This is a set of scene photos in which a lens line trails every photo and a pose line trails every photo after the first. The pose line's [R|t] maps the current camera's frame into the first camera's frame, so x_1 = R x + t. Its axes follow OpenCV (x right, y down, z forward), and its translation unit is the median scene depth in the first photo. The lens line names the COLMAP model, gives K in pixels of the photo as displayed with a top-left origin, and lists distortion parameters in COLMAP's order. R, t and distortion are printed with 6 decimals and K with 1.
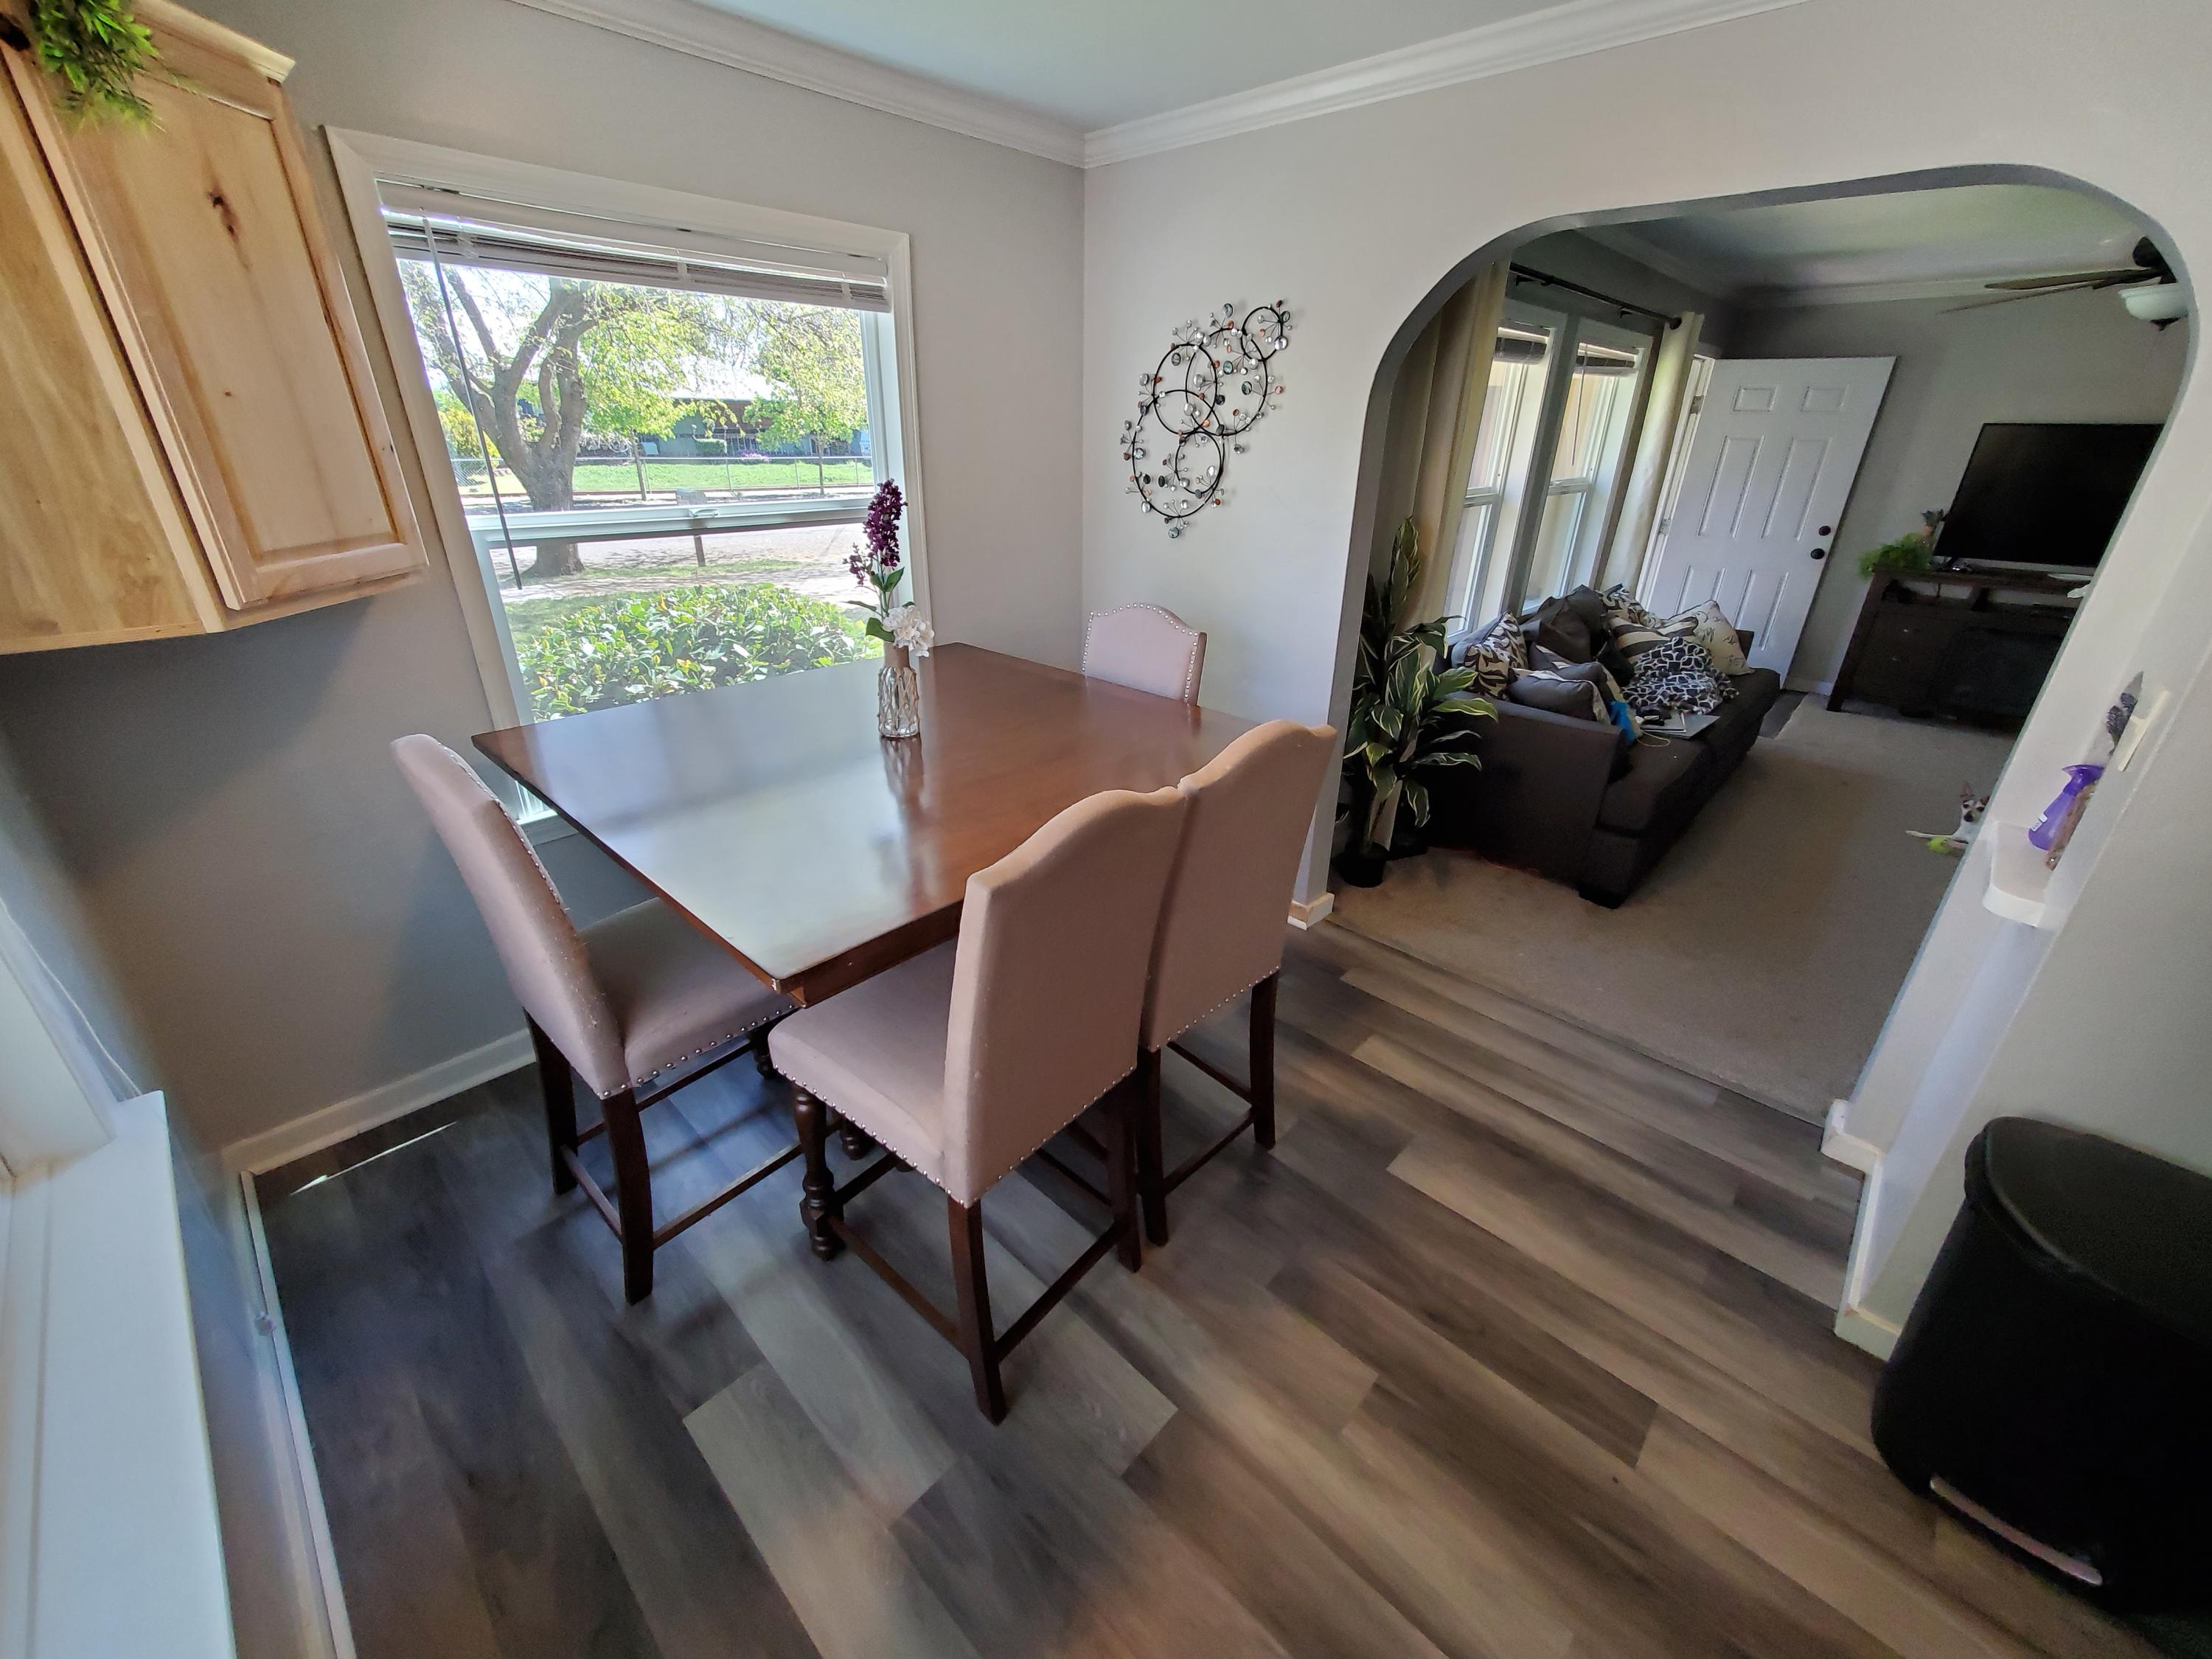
lens RADIAL K [[871.7, 0, 1115.9], [0, 871.7, 814.3], [0, 0, 1]] dist [0.003084, -0.000564]
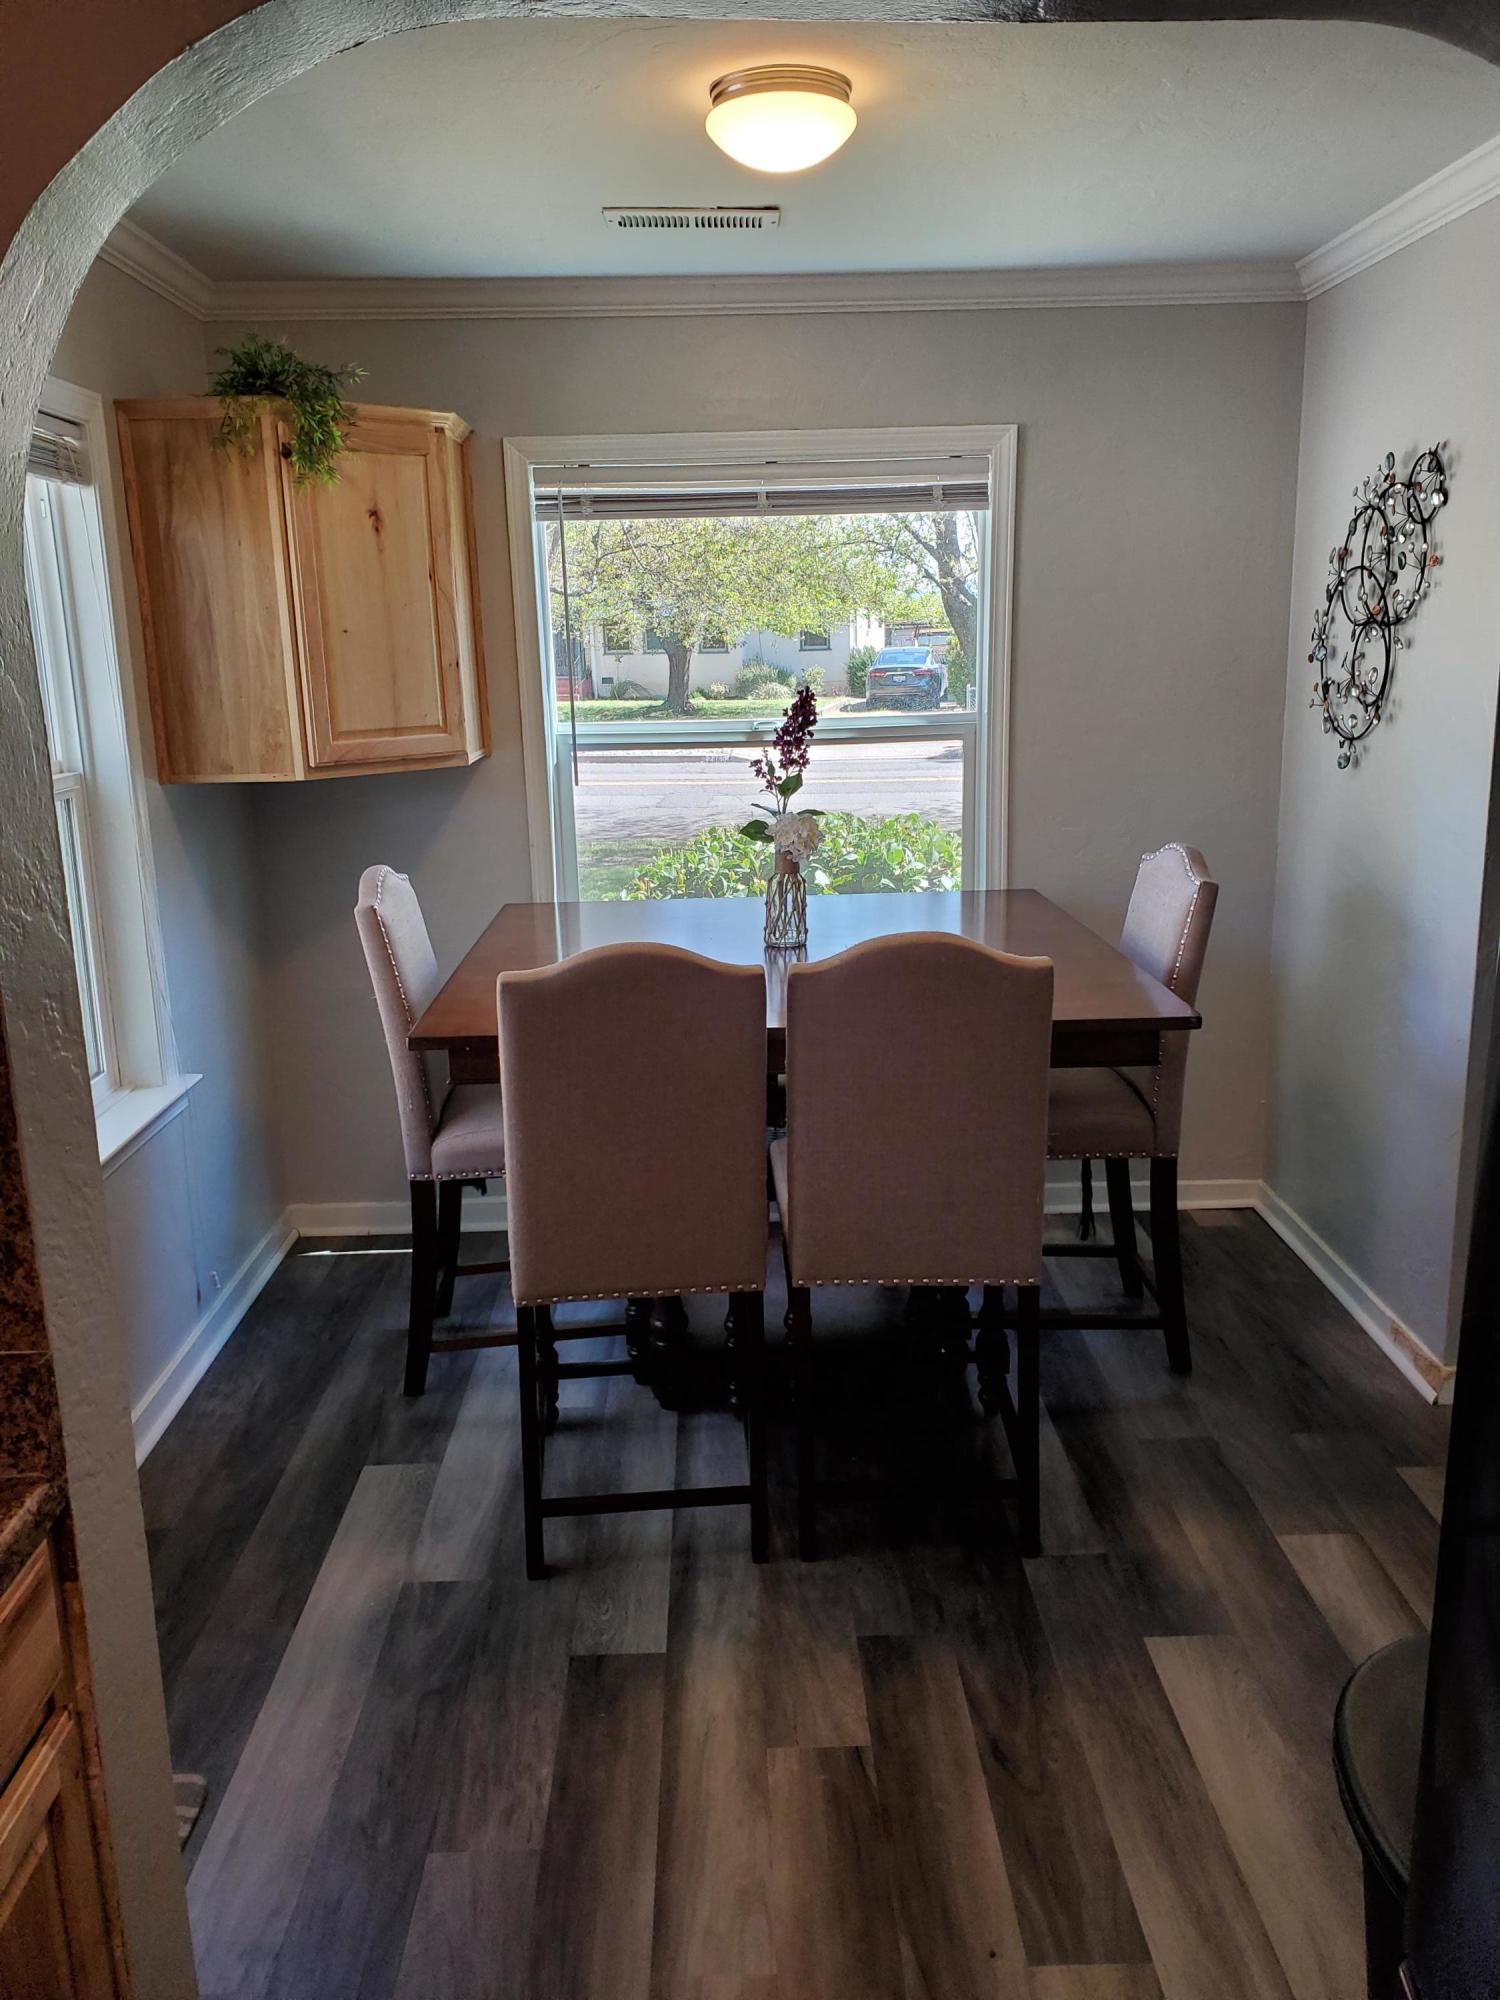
lens RADIAL K [[1552.7, 0, 765.5], [0, 1552.7, 992.5], [0, 0, 1]] dist [0.021826, -0.001411]
pose [[0.708059, 0.127388, -0.694569, 1.125242], [-0.255221, 0.963270, -0.083509, 0.126375], [0.658419, 0.236398, 0.714563, -0.235977]]
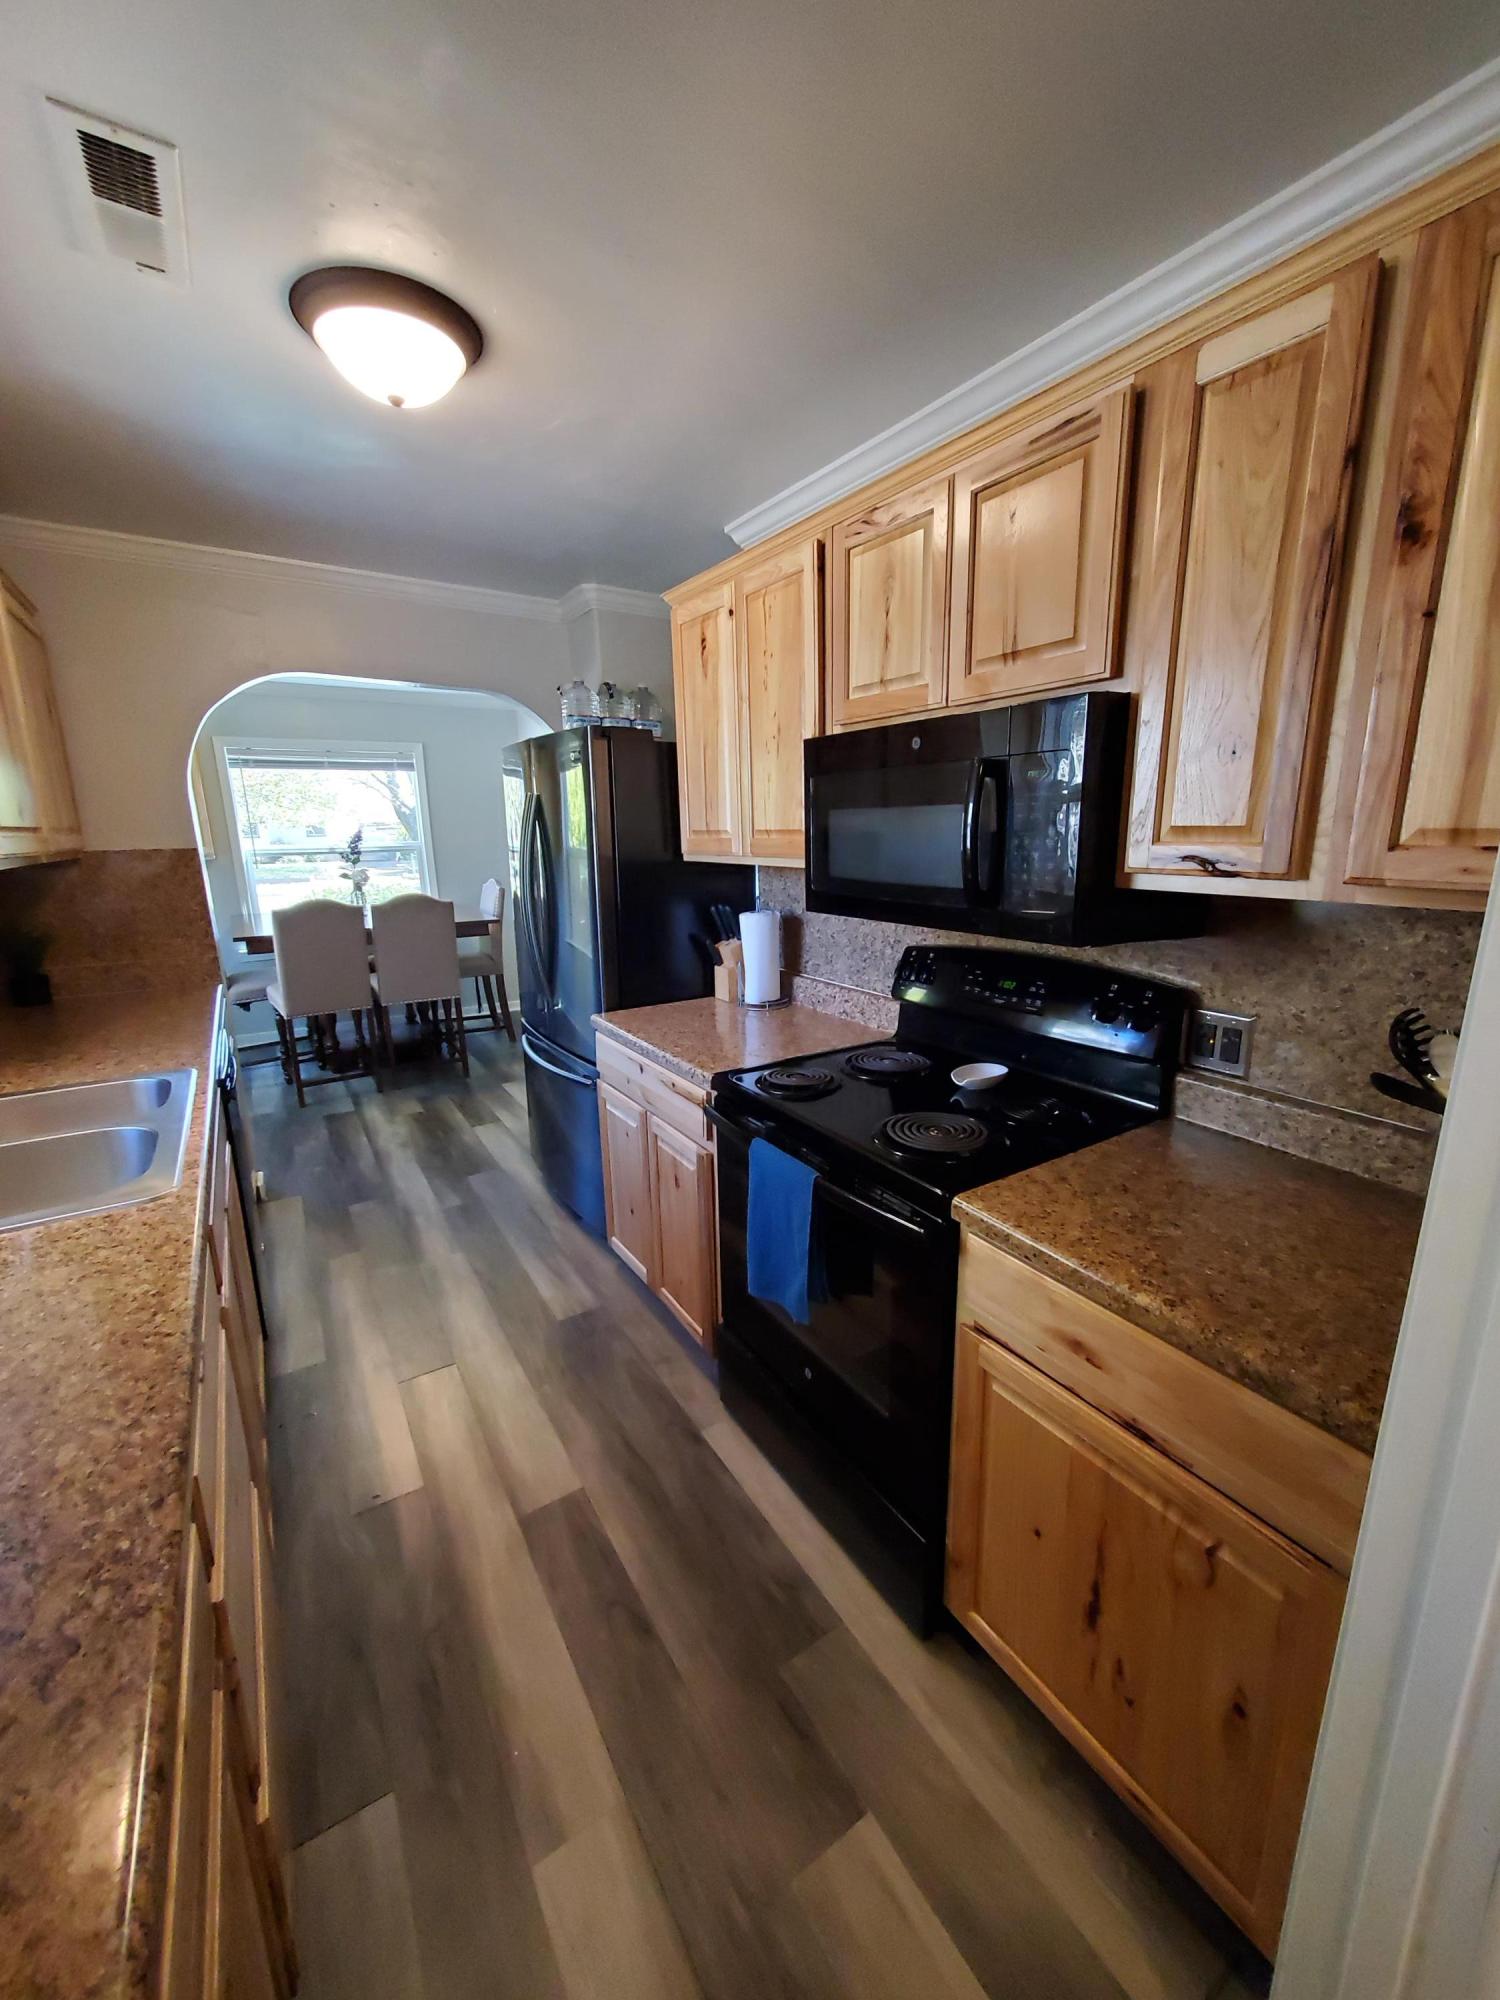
lens RADIAL K [[781.1, 0, 770.1], [0, 781.1, 1009.9], [0, 0, 1]] dist [0.000577, -0.000082]
pose [[0.972444, 0.023576, -0.231941, 2.000898], [-0.066835, 0.981307, -0.180469, 0.700072], [0.223350, 0.190998, 0.955842, -1.278846]]
